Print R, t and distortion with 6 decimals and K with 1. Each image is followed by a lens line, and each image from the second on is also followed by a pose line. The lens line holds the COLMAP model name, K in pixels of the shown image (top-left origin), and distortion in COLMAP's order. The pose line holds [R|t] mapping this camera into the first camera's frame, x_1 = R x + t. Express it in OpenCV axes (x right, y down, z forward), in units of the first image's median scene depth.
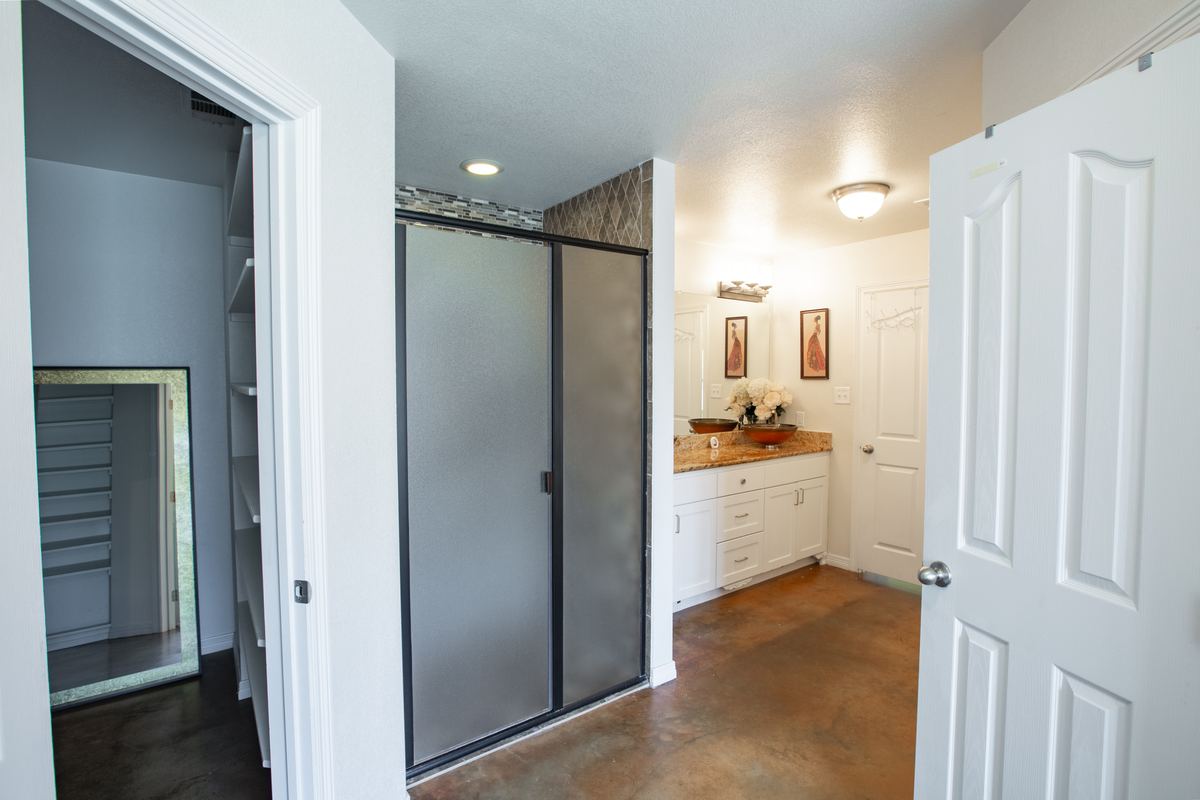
lens RADIAL K [[558.5, 0, 600.0], [0, 558.5, 400.0], [0, 0, 1]] dist [-0.053255, 0.019302]
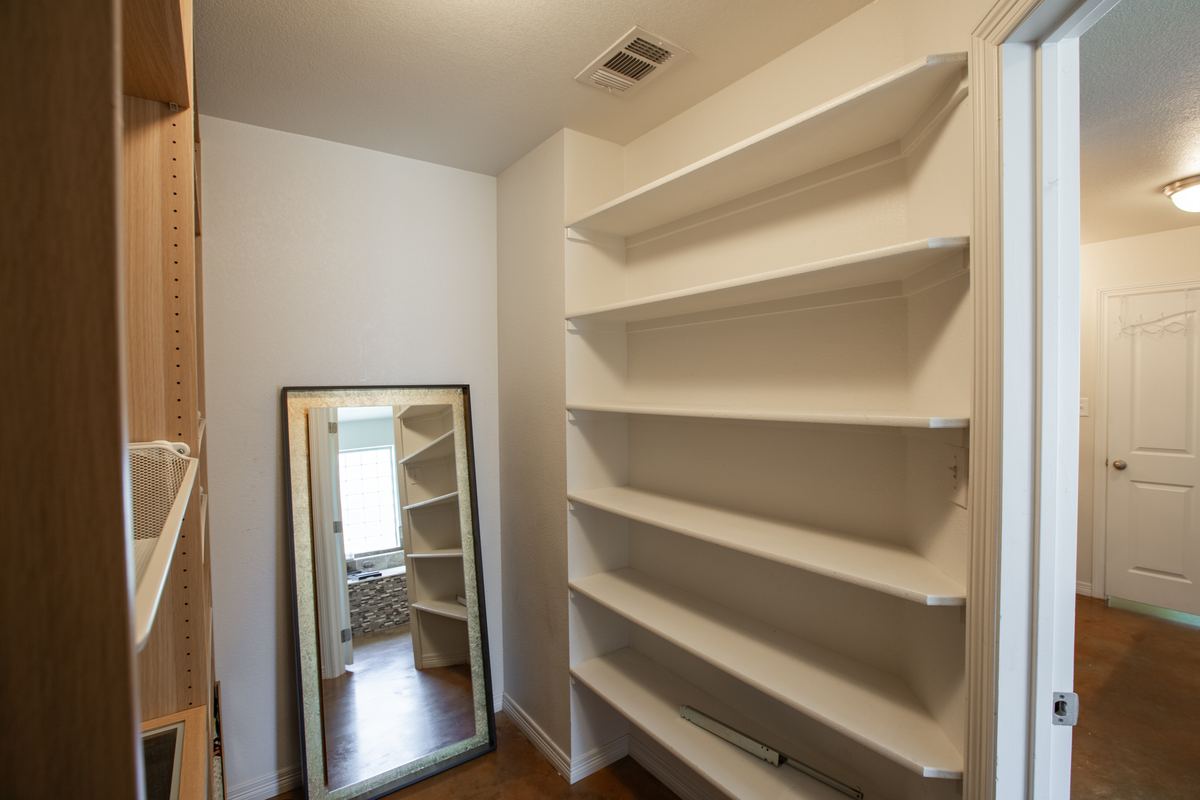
lens RADIAL K [[558.5, 0, 600.0], [0, 558.5, 400.0], [0, 0, 1]] dist [-0.053255, 0.019302]
pose [[0.999940, -0.010940, 0.000325, -0.405793], [0.010944, 0.999789, -0.017366, -0.014709], [-0.000135, 0.017368, 0.999849, 0.098964]]
